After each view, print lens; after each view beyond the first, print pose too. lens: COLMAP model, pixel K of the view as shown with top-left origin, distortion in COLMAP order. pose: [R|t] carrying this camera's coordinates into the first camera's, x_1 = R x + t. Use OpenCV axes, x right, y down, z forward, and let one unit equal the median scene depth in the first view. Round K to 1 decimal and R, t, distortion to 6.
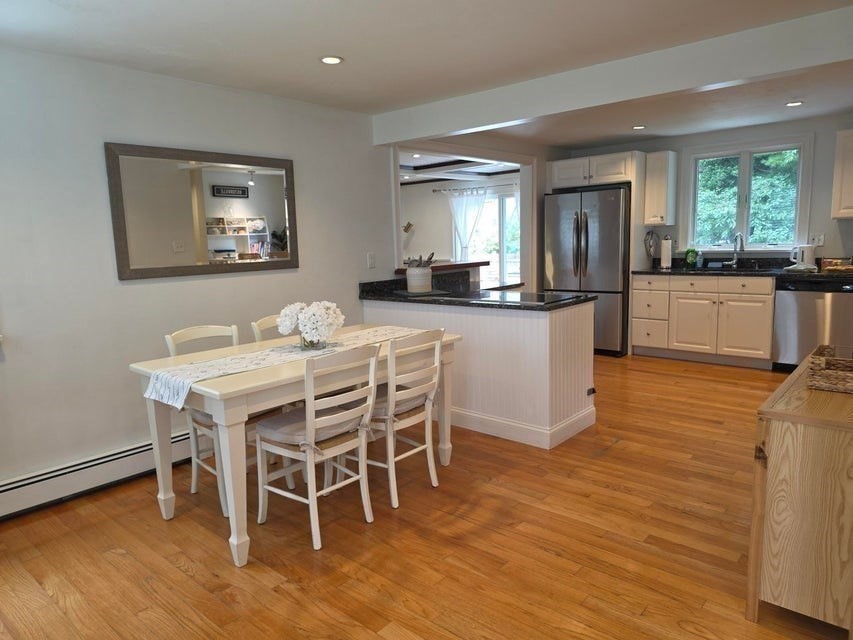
lens RADIAL K [[573.6, 0, 430.4], [0, 573.6, 319.8], [0, 0, 1]] dist [0.035123, -0.014993]
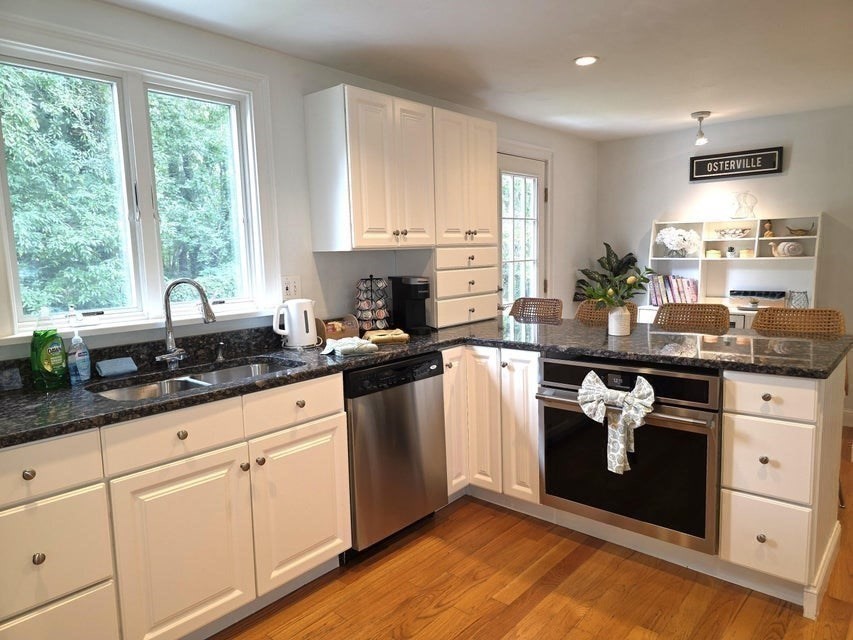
lens RADIAL K [[573.6, 0, 427.0], [0, 573.6, 322.4], [0, 0, 1]] dist [0.035123, -0.014993]
pose [[0.004929, -0.094727, 0.995491, 0.138974], [0.166645, 0.981661, 0.092586, -0.133051], [-0.986005, 0.165437, 0.020624, 0.858621]]
